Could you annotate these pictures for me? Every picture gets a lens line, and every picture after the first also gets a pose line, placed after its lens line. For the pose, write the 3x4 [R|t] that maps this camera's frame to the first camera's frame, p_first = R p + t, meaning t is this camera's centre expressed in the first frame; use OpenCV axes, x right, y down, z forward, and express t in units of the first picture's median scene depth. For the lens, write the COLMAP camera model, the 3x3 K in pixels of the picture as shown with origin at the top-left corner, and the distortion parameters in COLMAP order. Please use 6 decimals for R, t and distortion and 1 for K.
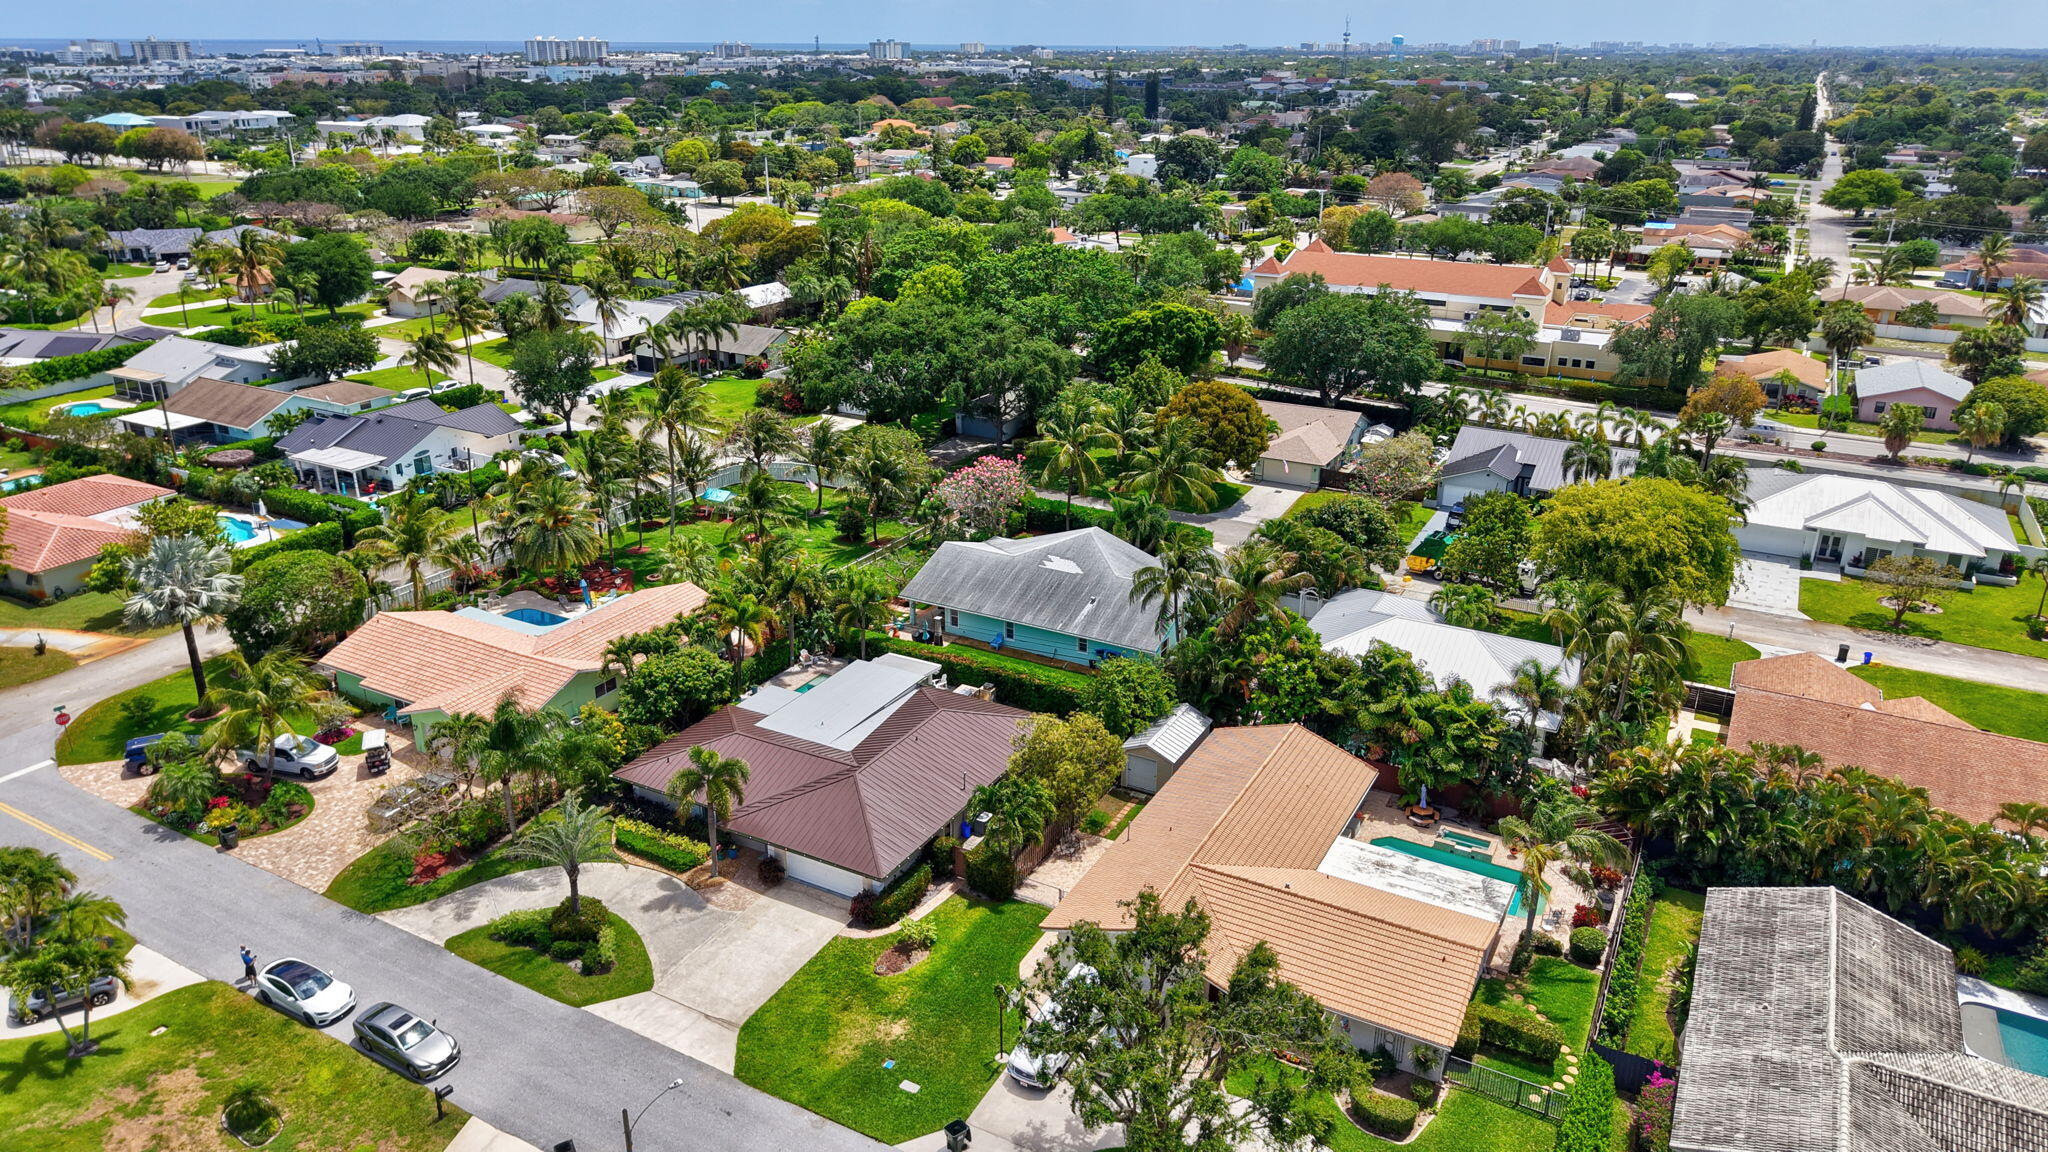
lens RADIAL K [[1360.2, 0, 1024.0], [0, 1360.2, 576.0], [0, 0, 1]] dist [0.090075, -0.103963]
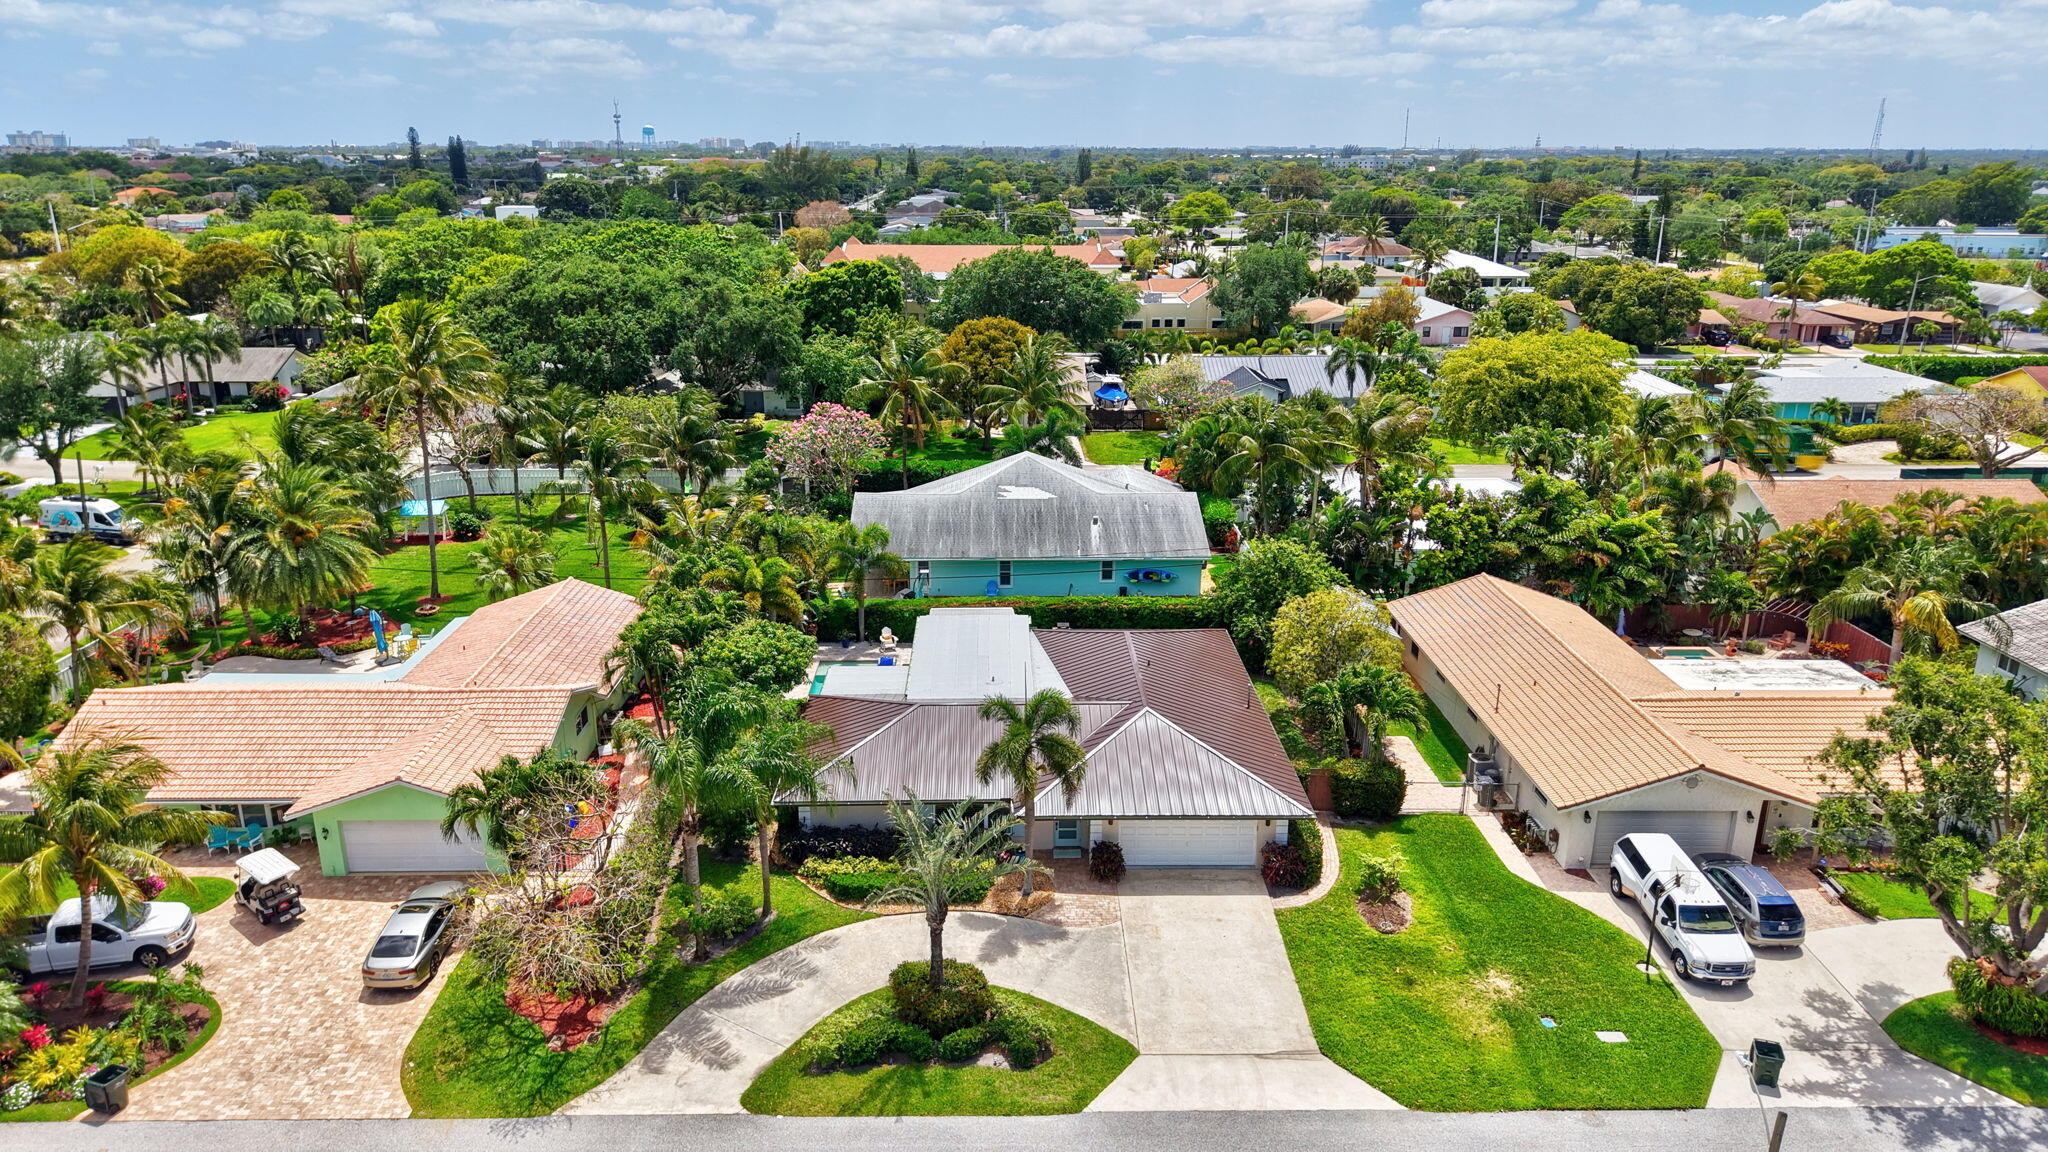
lens RADIAL K [[1363.2, 0, 1024.0], [0, 1363.2, 576.0], [0, 0, 1]] dist [0.033232, -0.037540]
pose [[0.865123, -0.152651, 0.477765, -0.468189], [0.184219, 0.982690, -0.019597, 0.072225], [-0.466503, 0.104967, 0.878269, 0.365582]]
